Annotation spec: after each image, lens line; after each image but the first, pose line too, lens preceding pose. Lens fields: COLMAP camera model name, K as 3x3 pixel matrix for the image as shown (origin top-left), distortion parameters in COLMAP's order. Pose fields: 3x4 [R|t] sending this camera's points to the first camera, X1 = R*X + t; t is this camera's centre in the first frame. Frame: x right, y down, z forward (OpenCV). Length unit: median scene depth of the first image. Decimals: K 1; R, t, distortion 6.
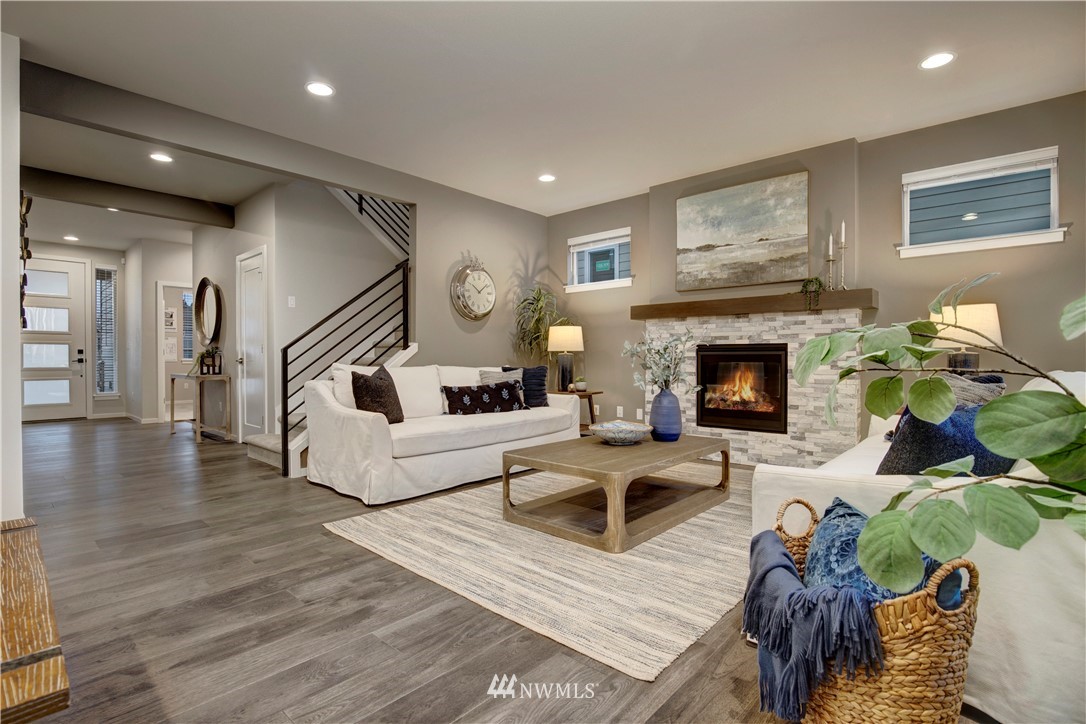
lens RADIAL K [[521.8, 0, 551.6], [0, 521.8, 353.5], [0, 0, 1]] dist [-0.023223, -0.000179]
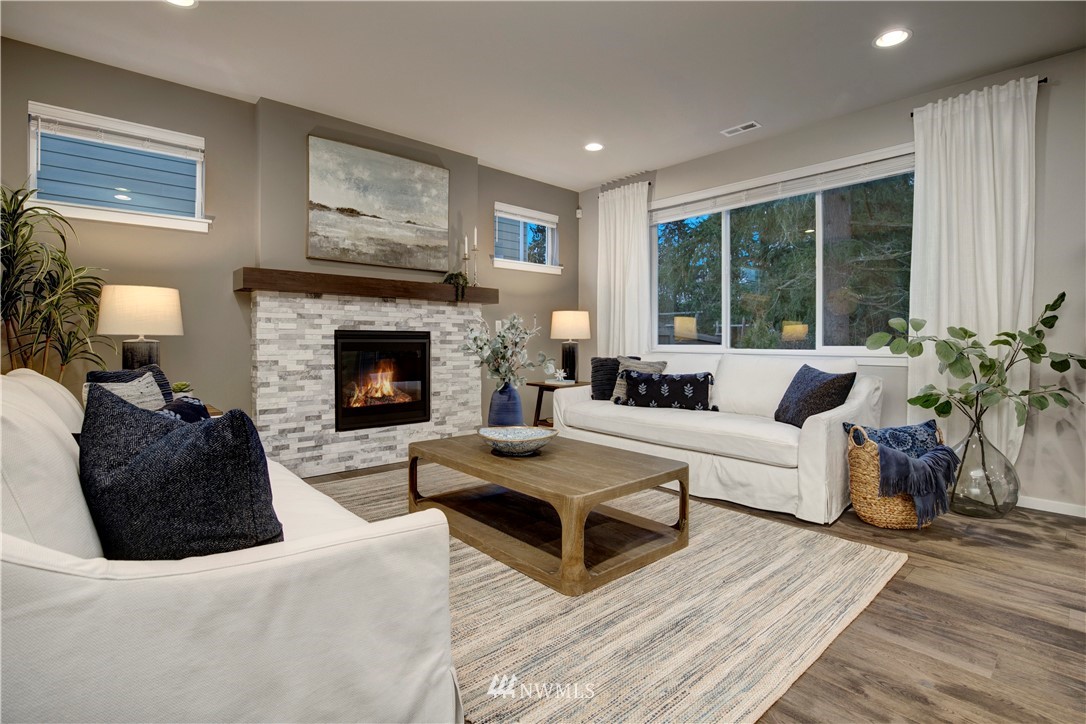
lens RADIAL K [[521.8, 0, 523.8], [0, 521.8, 335.8], [0, 0, 1]] dist [-0.023223, -0.000179]
pose [[0.125390, 0.010850, 0.992048, -0.523794], [-0.008712, 0.999914, -0.009835, -0.002594], [-0.992069, -0.007410, 0.125473, 0.682569]]
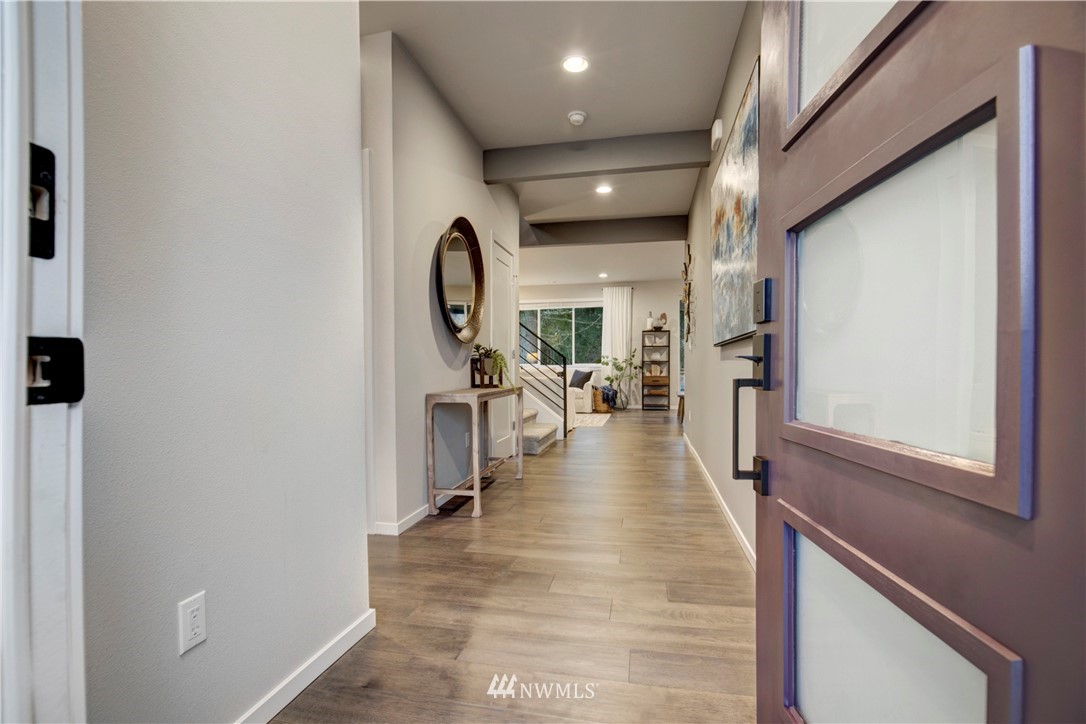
lens RADIAL K [[505.3, 0, 546.8], [0, 505.3, 365.5], [0, 0, 1]] dist [0.000265, 0.000002]
pose [[-0.510082, -0.008423, 0.860084, -1.762979], [-0.001721, 0.999960, 0.008772, -0.010100], [-0.860124, 0.002994, -0.510076, 1.778576]]
